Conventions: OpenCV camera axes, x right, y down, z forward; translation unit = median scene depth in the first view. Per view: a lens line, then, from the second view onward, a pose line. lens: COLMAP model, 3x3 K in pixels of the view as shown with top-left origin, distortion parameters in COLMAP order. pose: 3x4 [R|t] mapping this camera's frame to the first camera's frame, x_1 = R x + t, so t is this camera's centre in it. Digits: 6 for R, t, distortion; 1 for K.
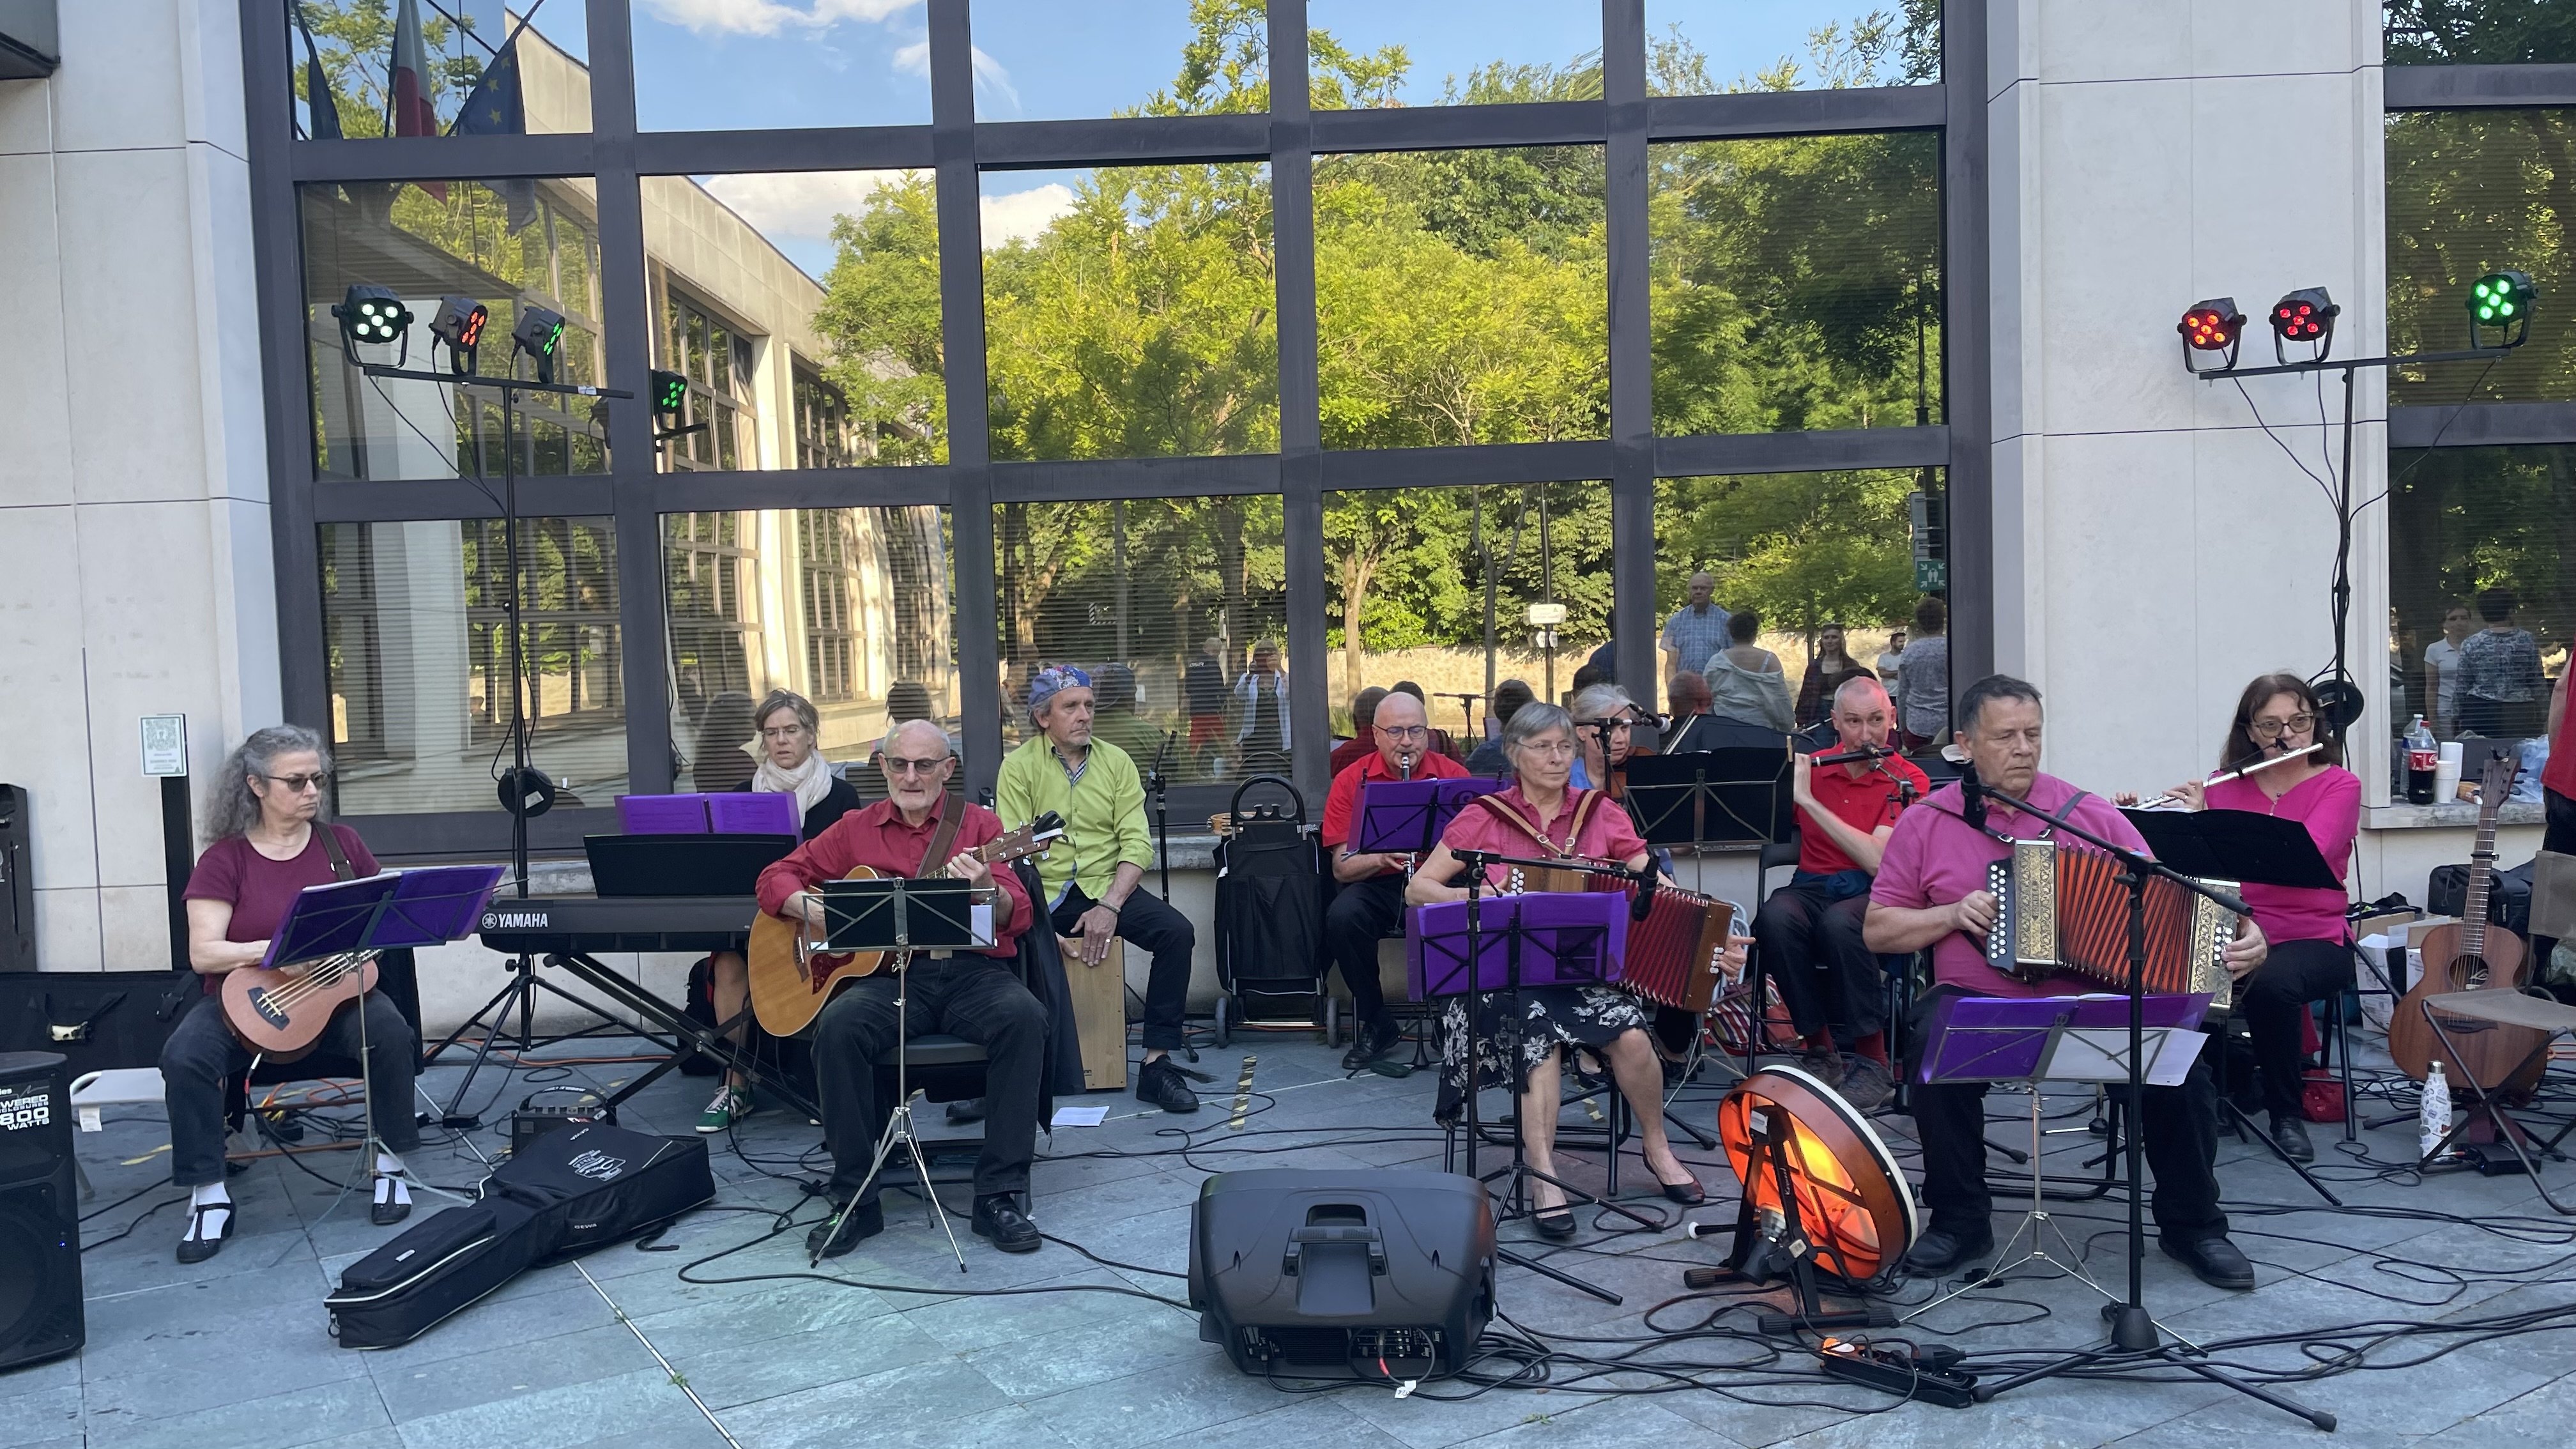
lens RADIAL K [[1933.1, 0, 1276.3], [0, 1933.1, 753.7], [0, 0, 1]] dist [0.100721, -0.125608]
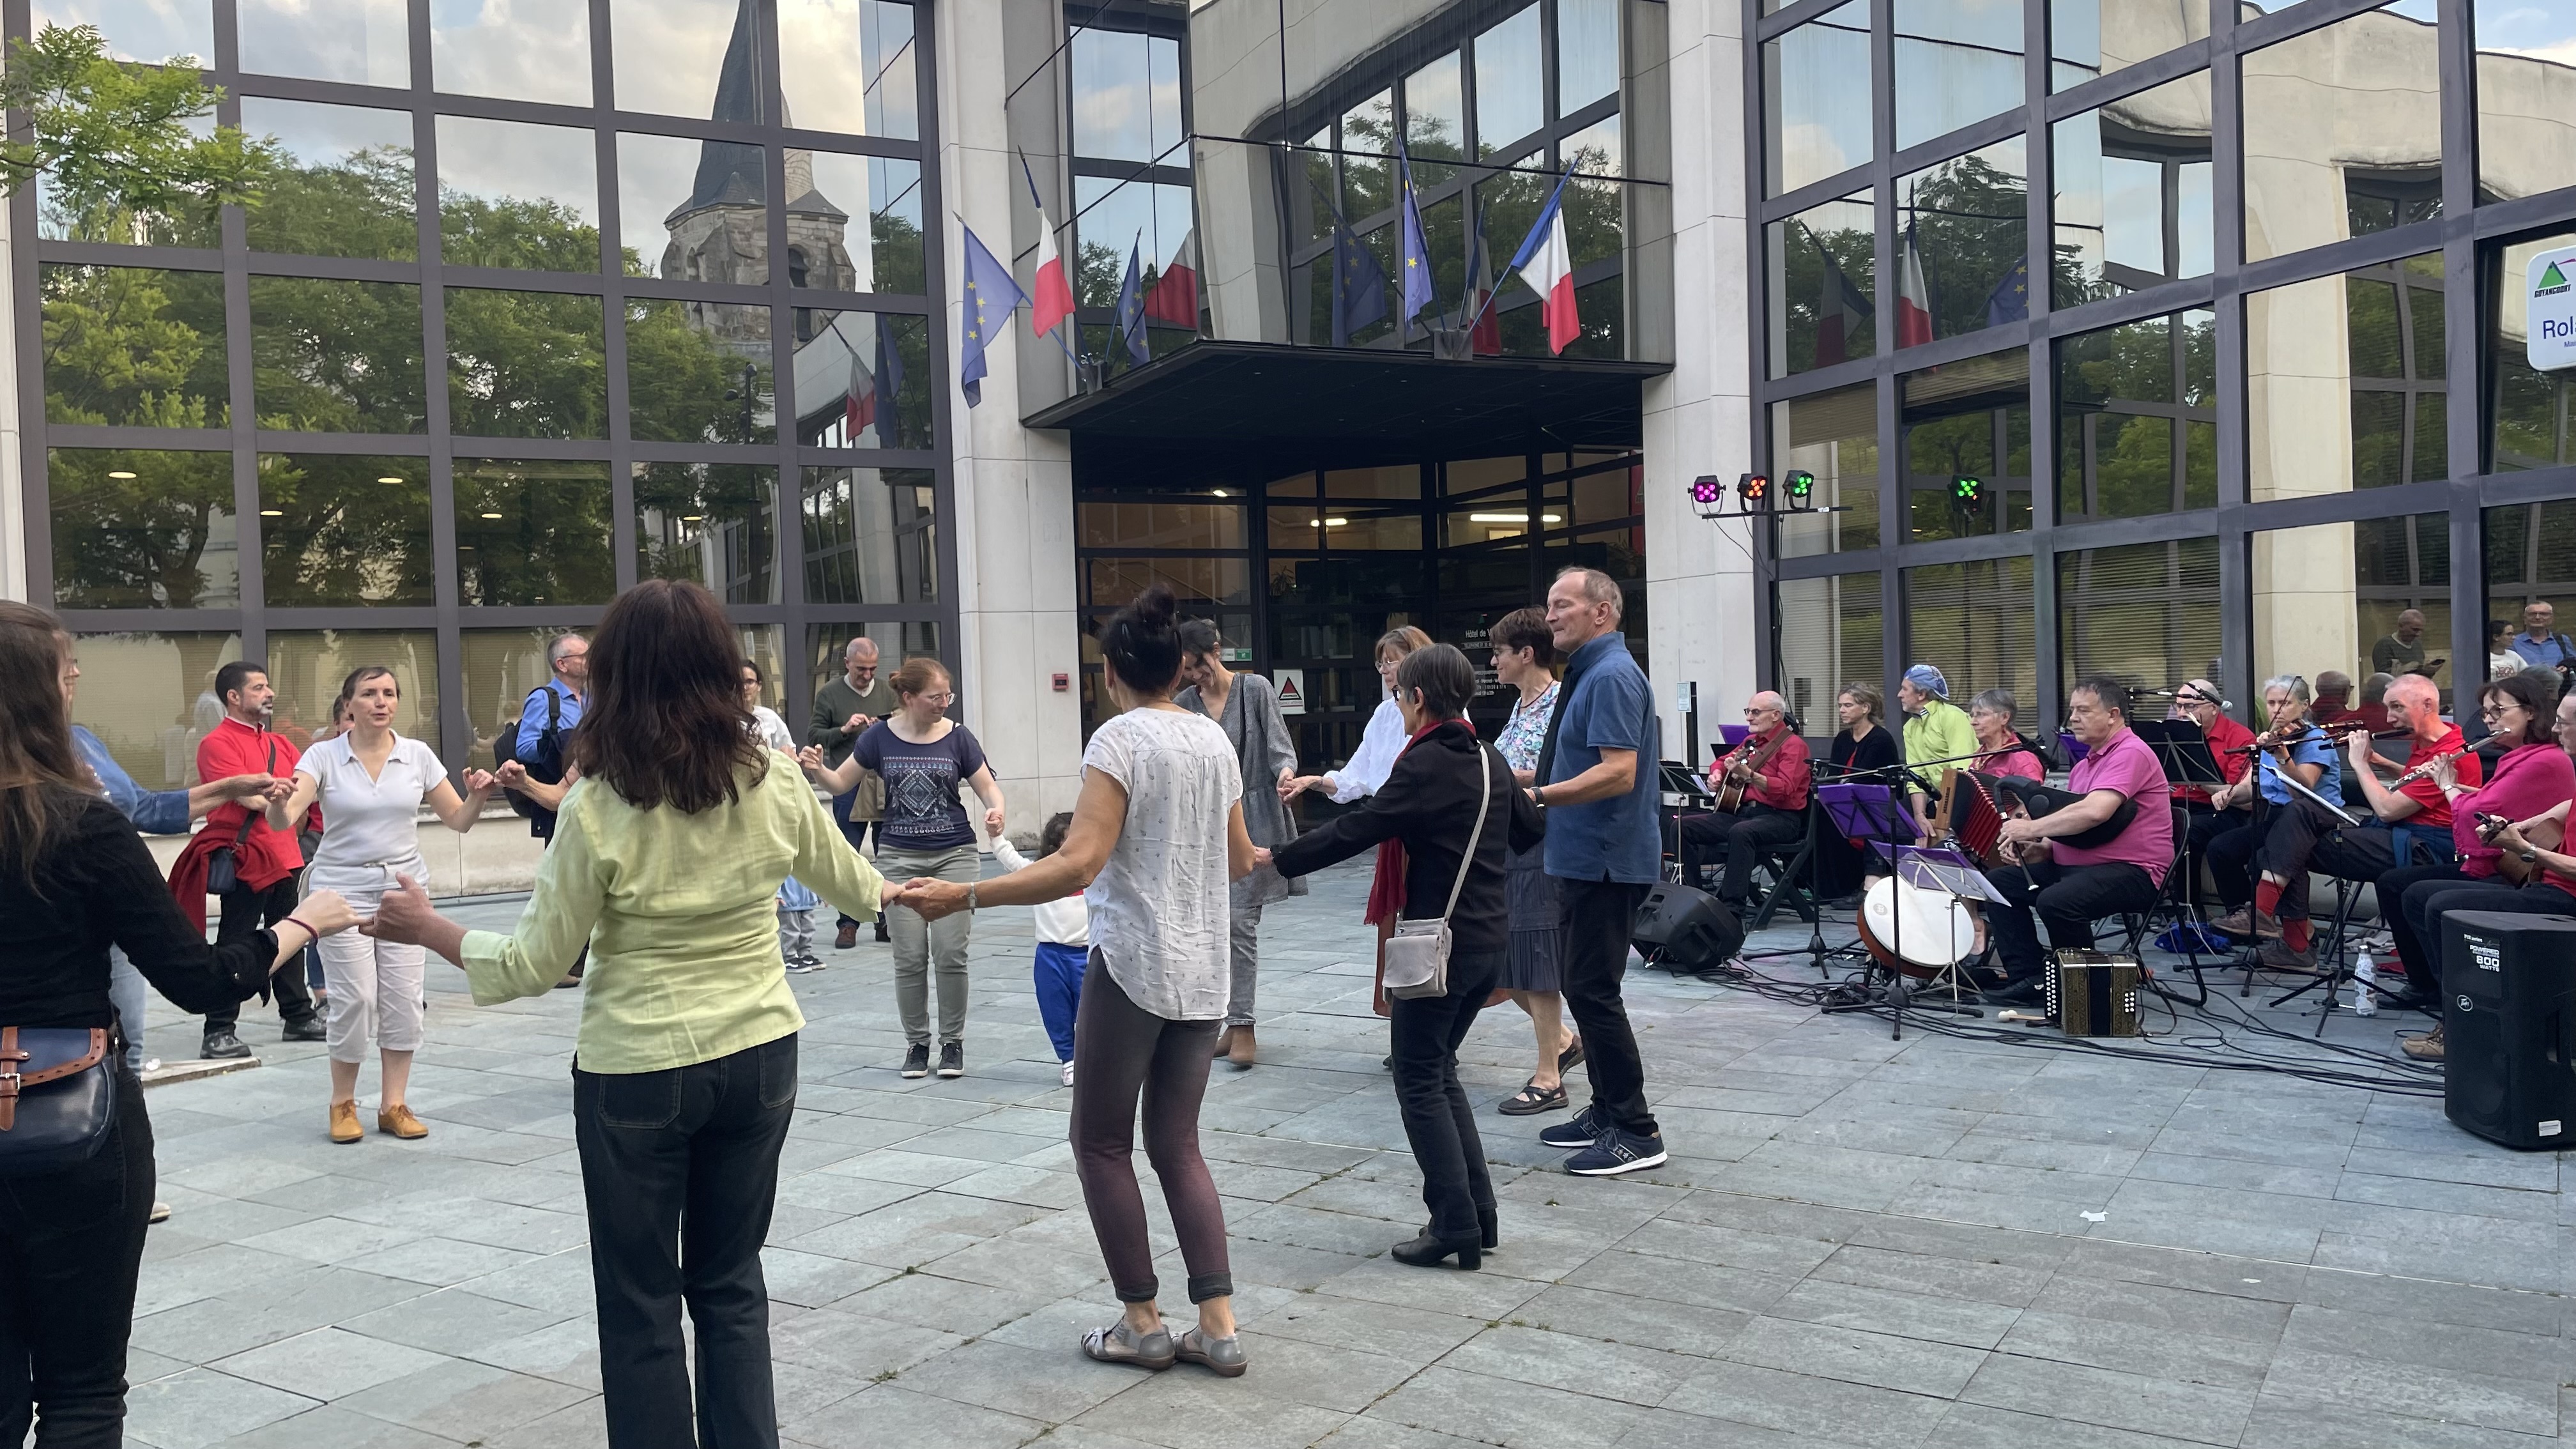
lens RADIAL K [[1971.7, 0, 1288.0], [0, 1971.7, 724.5], [0, 0, 1]] dist [0.099732, -0.134737]
pose [[0.436797, 0.031061, -0.899024, 1.207047], [-0.024478, 0.999444, 0.022638, -0.015448], [0.899227, 0.012118, 0.437315, -0.293208]]
